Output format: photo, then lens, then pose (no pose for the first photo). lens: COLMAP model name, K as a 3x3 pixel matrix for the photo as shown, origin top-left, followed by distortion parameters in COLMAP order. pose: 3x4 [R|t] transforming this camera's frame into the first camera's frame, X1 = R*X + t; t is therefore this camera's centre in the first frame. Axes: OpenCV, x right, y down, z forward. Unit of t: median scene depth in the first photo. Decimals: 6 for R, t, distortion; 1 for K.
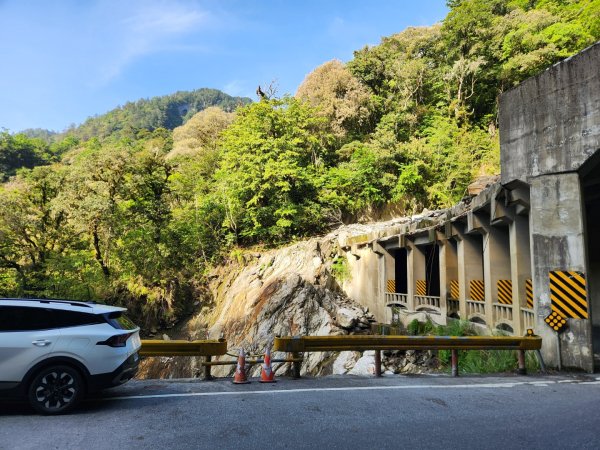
lens RADIAL K [[405.7, 0, 298.9], [0, 405.7, 218.7], [0, 0, 1]] dist [0.102401, -0.090853]
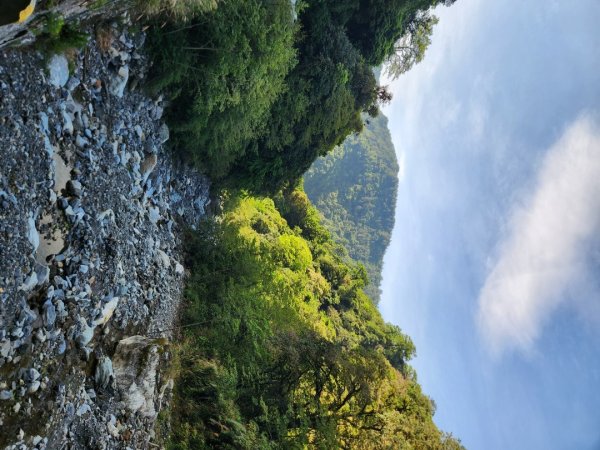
lens RADIAL K [[402.1, 0, 302.2], [0, 402.1, 226.2], [0, 0, 1]] dist [0.086465, -0.091523]
pose [[0.032747, 0.426084, -0.904091, 0.011946], [-0.987142, 0.155392, 0.037478, 0.046093], [0.156457, 0.891238, 0.425694, 0.211833]]
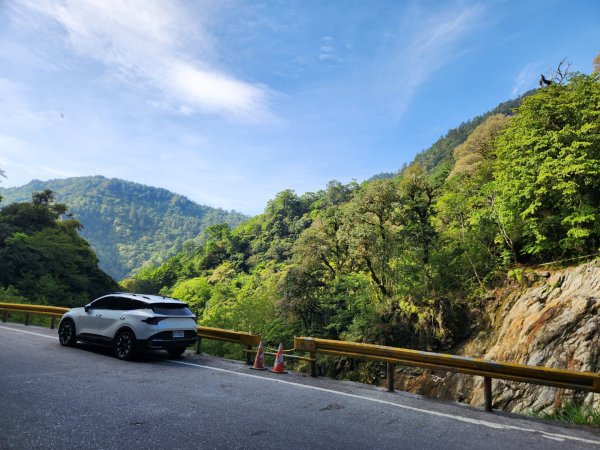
lens RADIAL K [[405.7, 0, 298.9], [0, 405.7, 218.7], [0, 0, 1]] dist [0.102401, -0.090853]
pose [[0.703603, -0.120594, -0.700286, 0.160121], [0.079714, 0.992669, -0.090853, 0.014488], [0.706108, 0.008101, 0.708058, 0.040902]]
